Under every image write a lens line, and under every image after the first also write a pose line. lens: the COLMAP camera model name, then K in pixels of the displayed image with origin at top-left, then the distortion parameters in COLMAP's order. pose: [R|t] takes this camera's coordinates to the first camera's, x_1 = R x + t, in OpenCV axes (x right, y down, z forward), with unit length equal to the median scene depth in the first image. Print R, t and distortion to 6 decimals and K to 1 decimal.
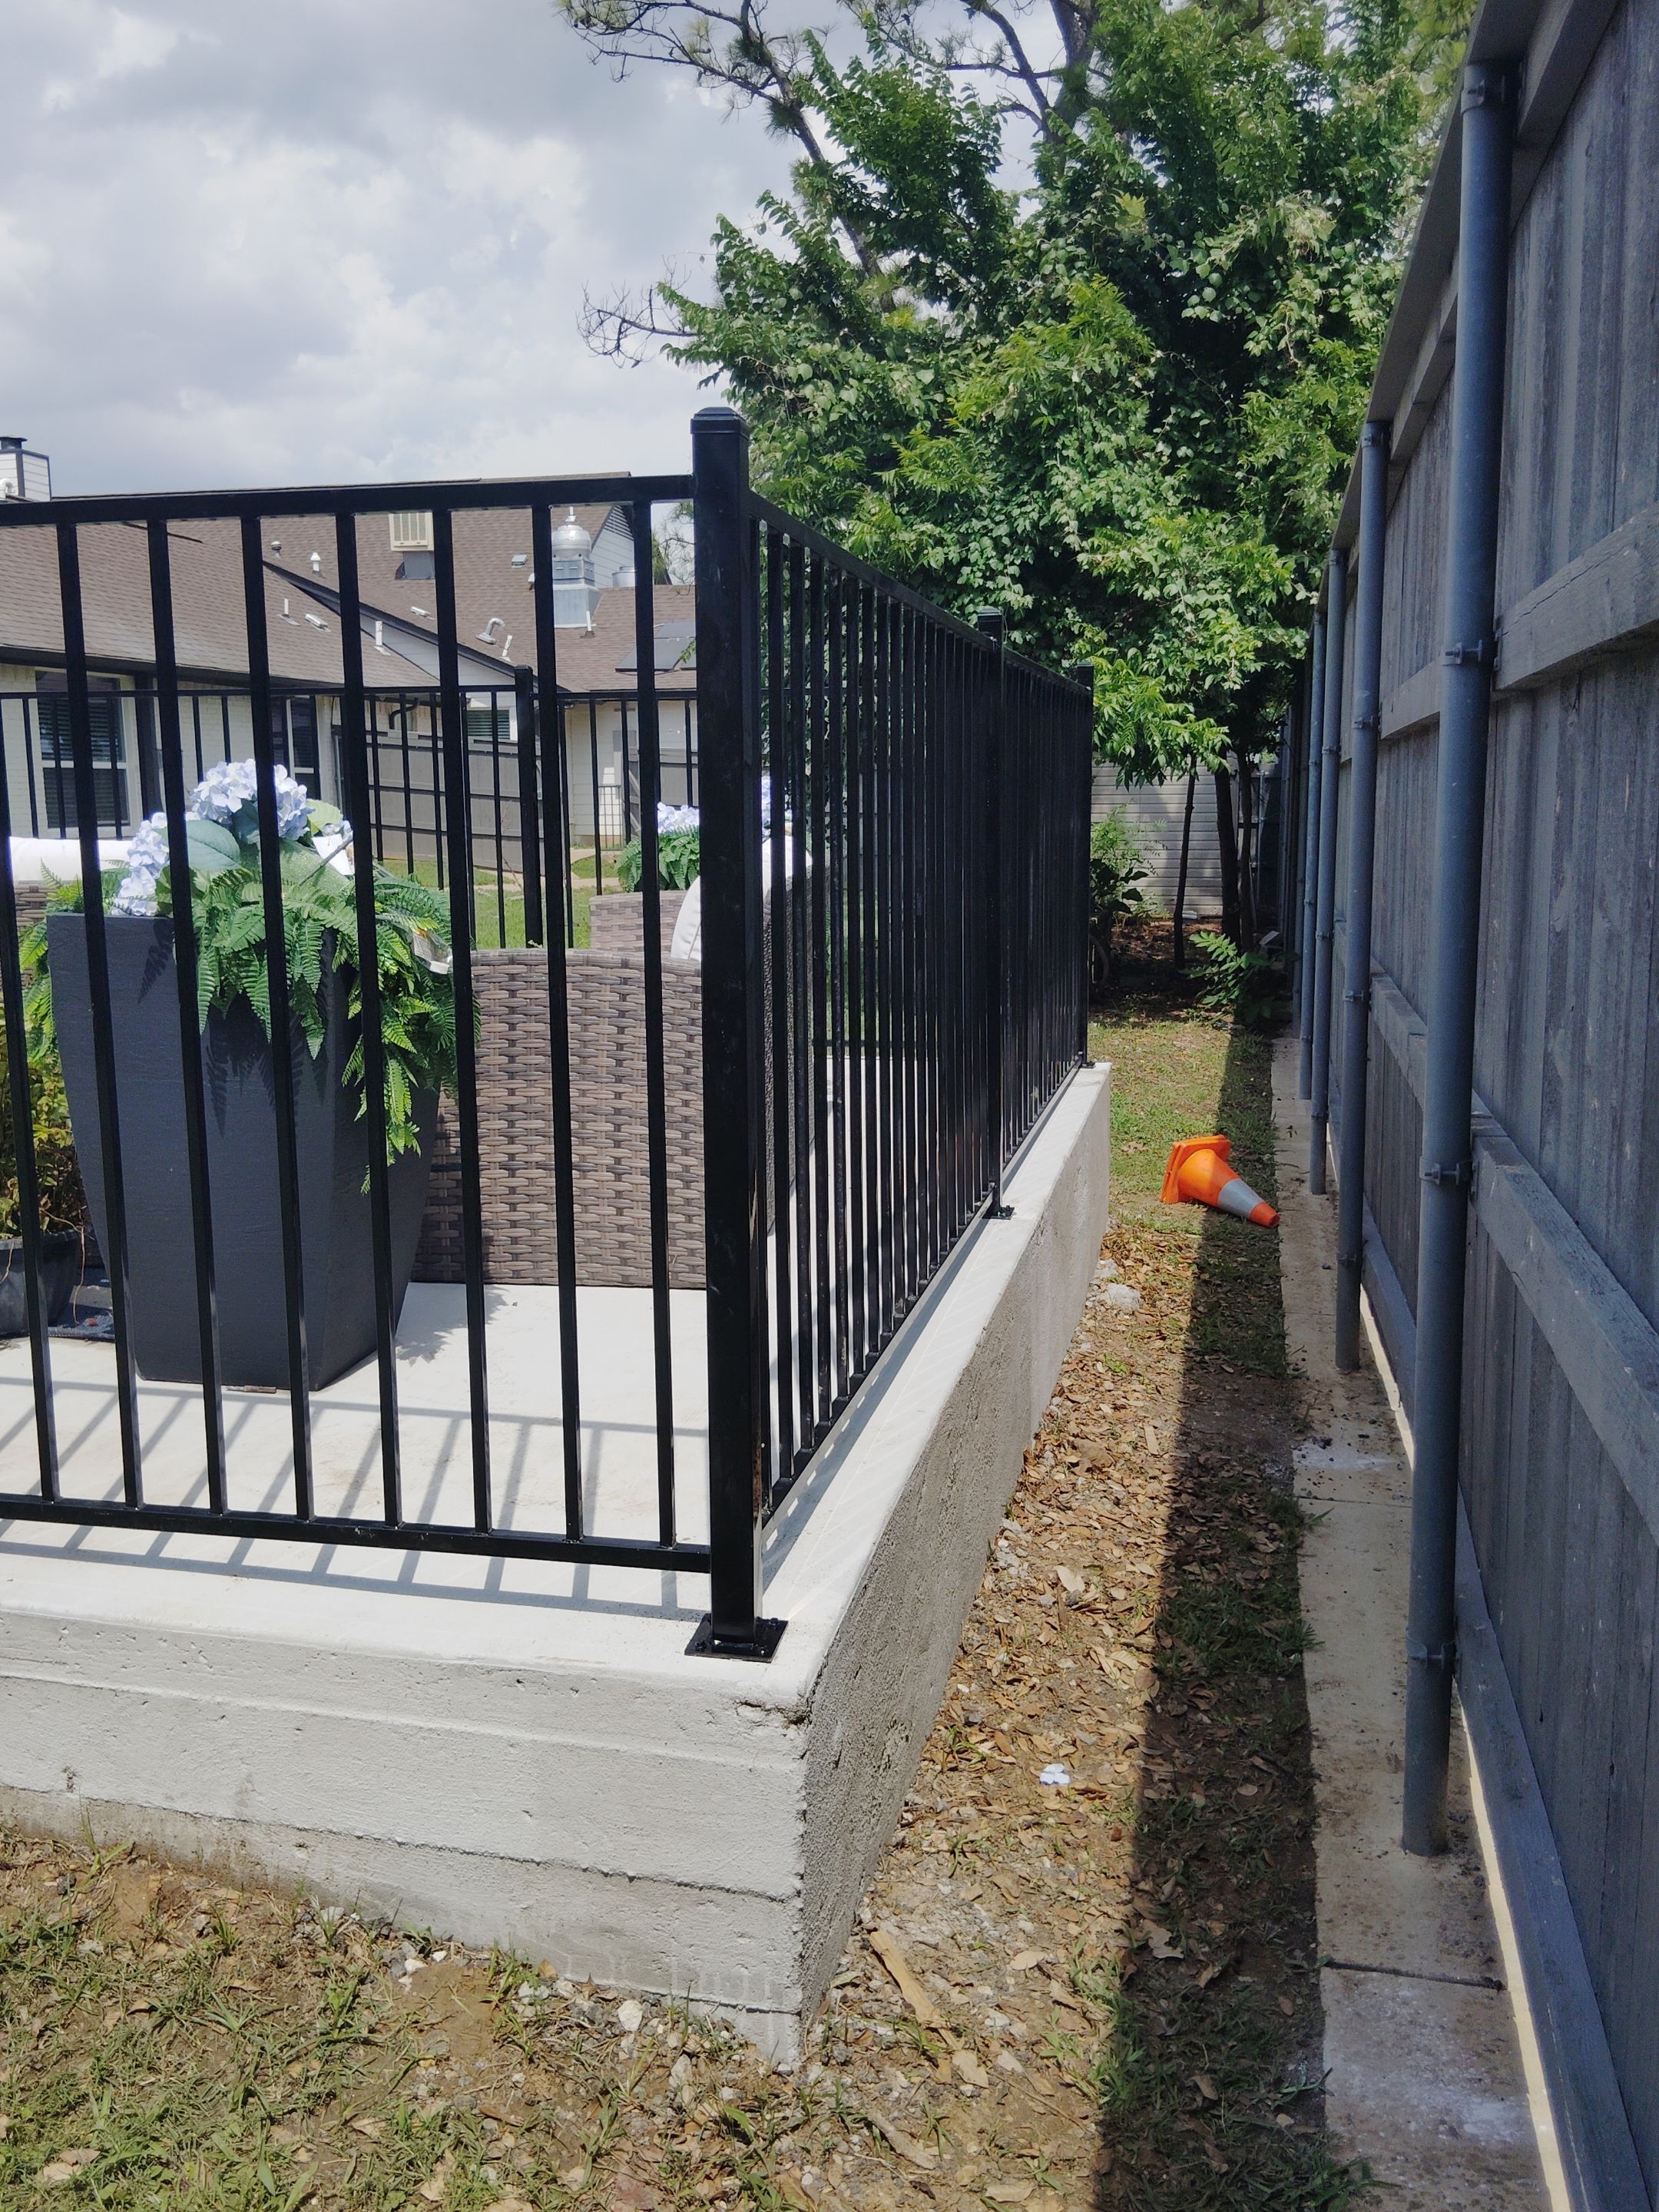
lens RADIAL K [[1875.1, 0, 829.5], [0, 1875.1, 1106.0], [0, 0, 1]] dist [0.148113, -0.314389]
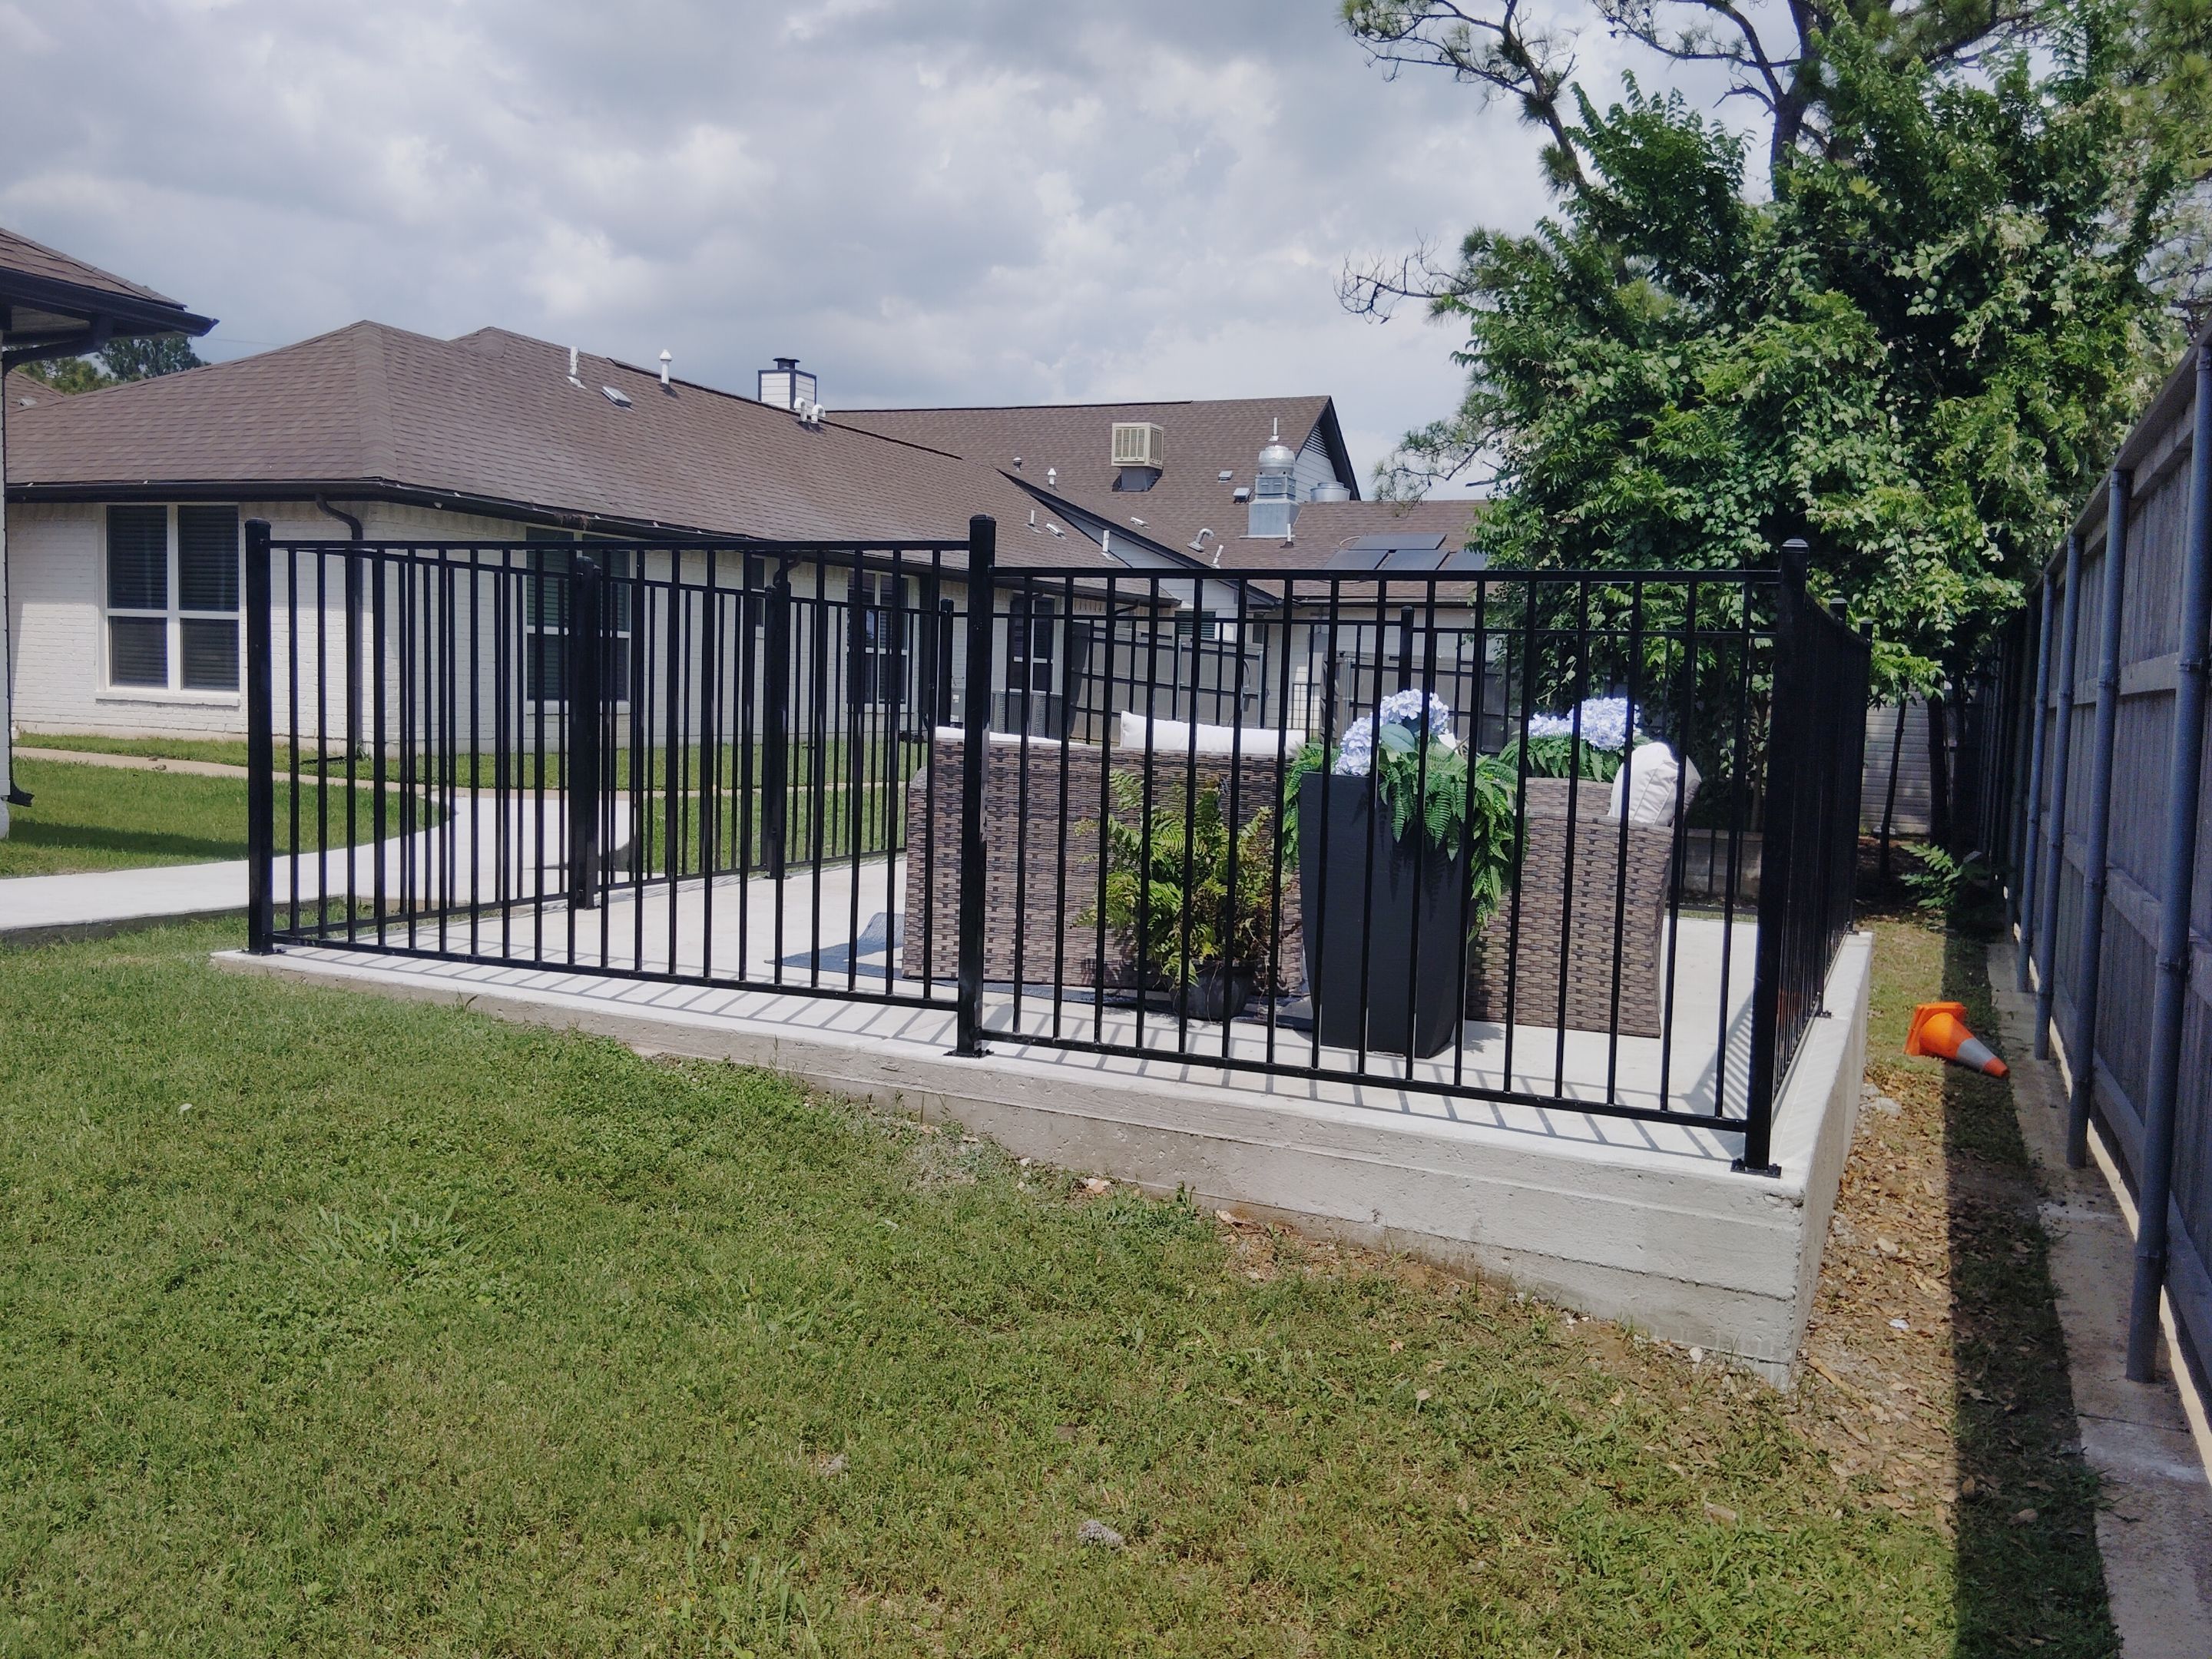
lens RADIAL K [[1673.1, 0, 1106.0], [0, 1673.1, 829.5], [0, 0, 1]] dist [-0.001353, -0.081694]
pose [[0.967303, 0.048116, -0.249019, -0.111592], [-0.069644, 0.994489, -0.078368, 0.049836], [0.243876, 0.093148, 0.965323, -0.311655]]
